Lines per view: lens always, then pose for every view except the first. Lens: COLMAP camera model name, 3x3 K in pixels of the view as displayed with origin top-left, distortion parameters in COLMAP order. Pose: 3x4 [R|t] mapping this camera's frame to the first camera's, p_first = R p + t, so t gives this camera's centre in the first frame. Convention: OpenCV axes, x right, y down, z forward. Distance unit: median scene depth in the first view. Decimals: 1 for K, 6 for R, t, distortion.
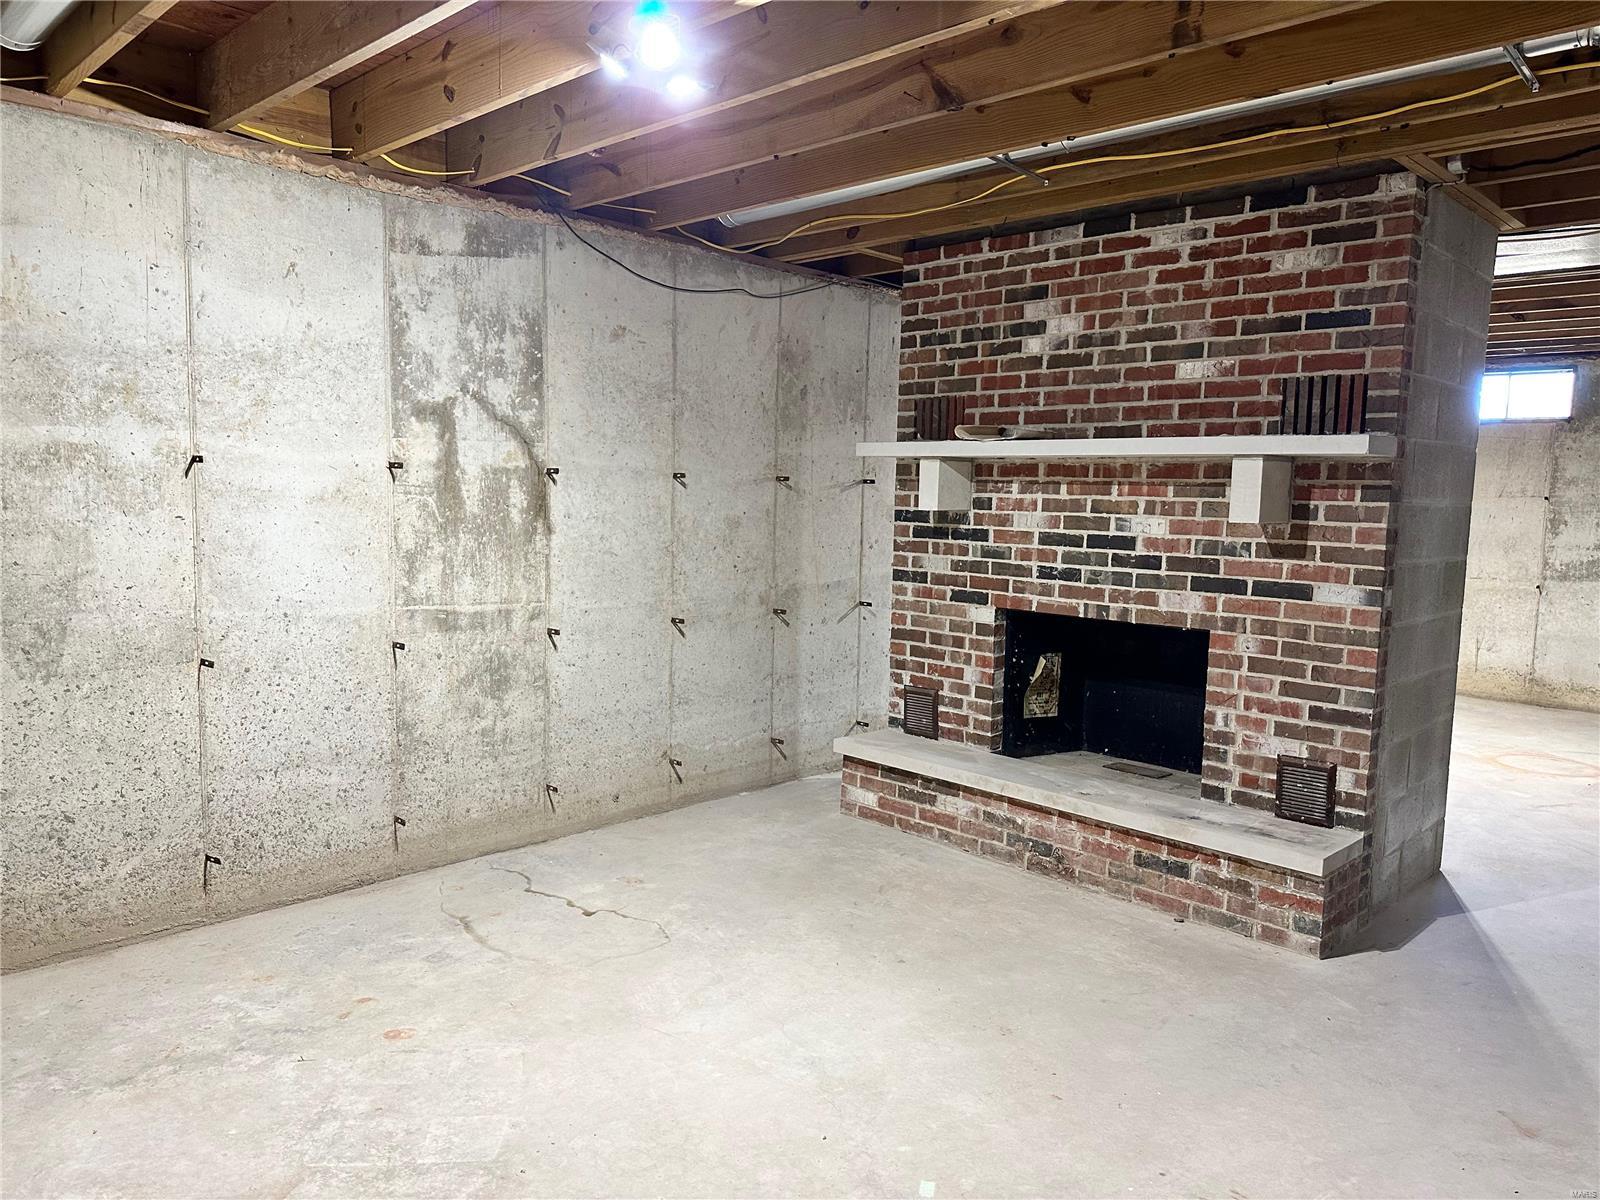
lens RADIAL K [[1123.5, 0, 807.8], [0, 1123.5, 599.6], [0, 0, 1]] dist [0.058306, -0.058094]
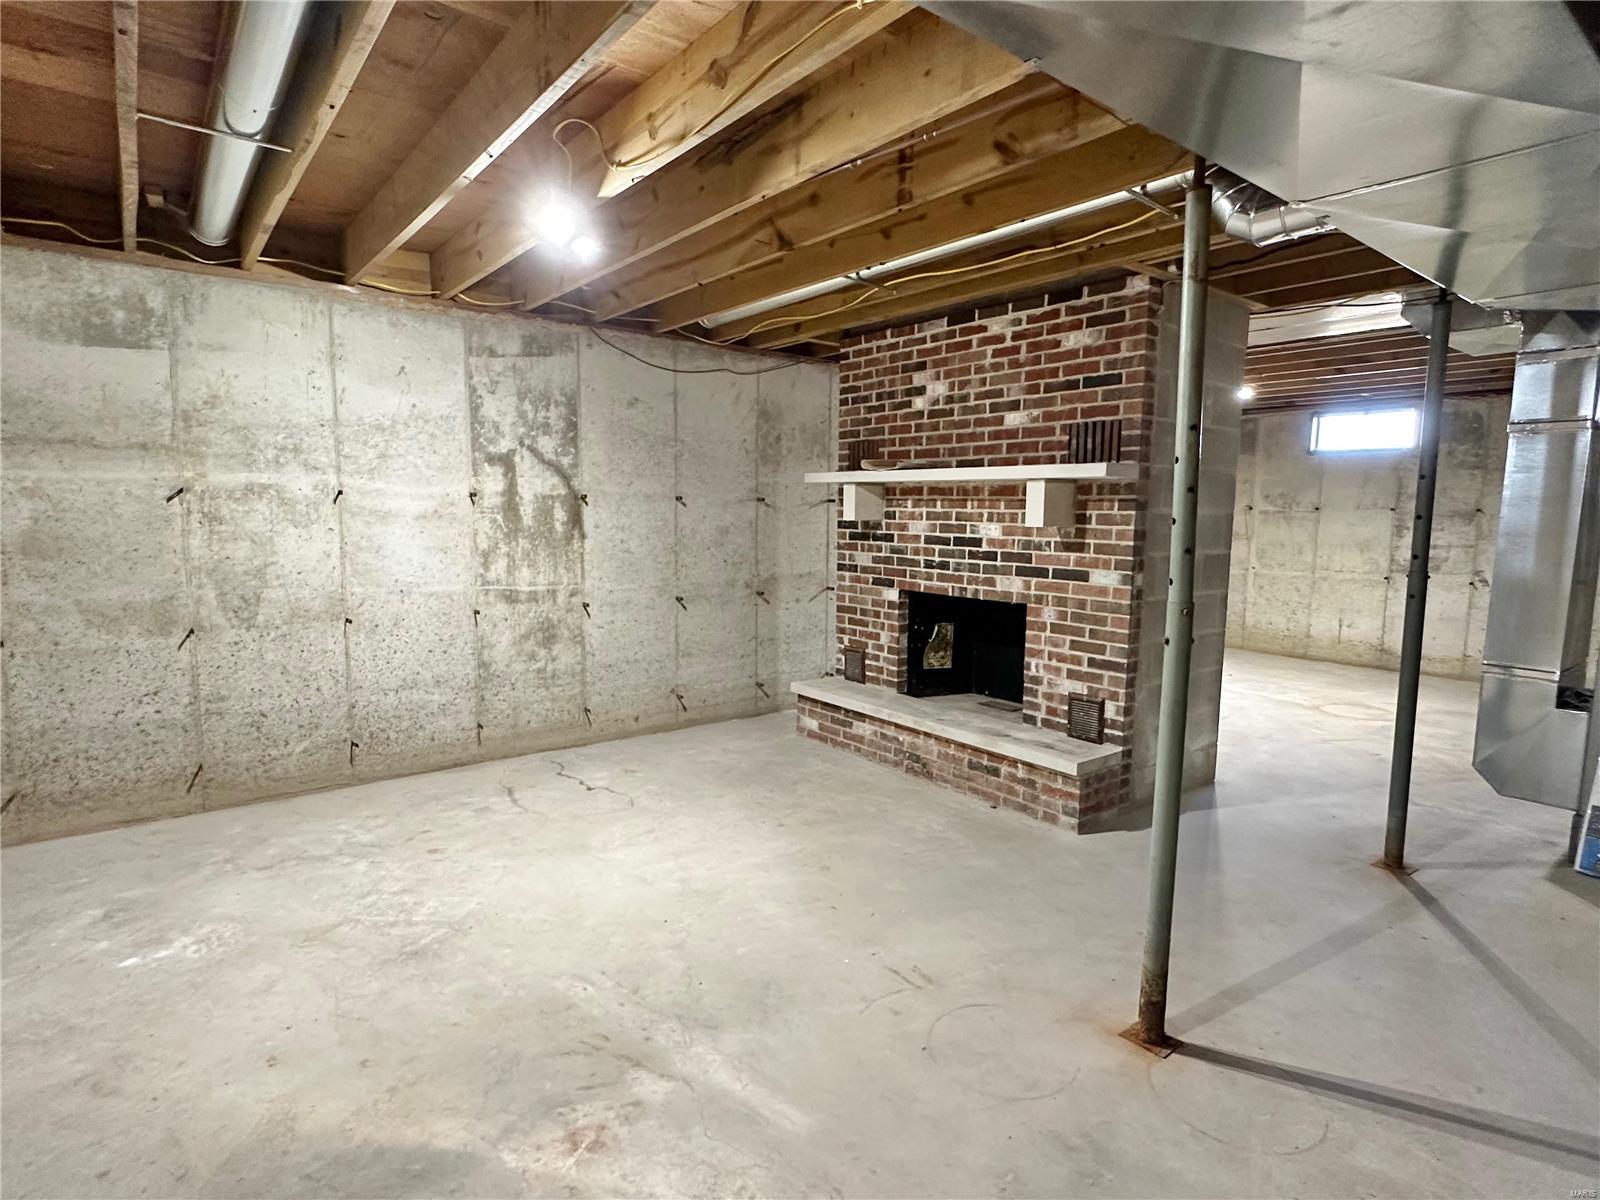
lens RADIAL K [[846.5, 0, 801.0], [0, 846.5, 599.3], [0, 0, 1]] dist [0.002639, 0.005412]
pose [[0.991317, 0.001825, -0.131477, 0.222897], [-0.001075, 0.999983, 0.005775, 0.016160], [0.131486, -0.005583, 0.991302, -0.080238]]
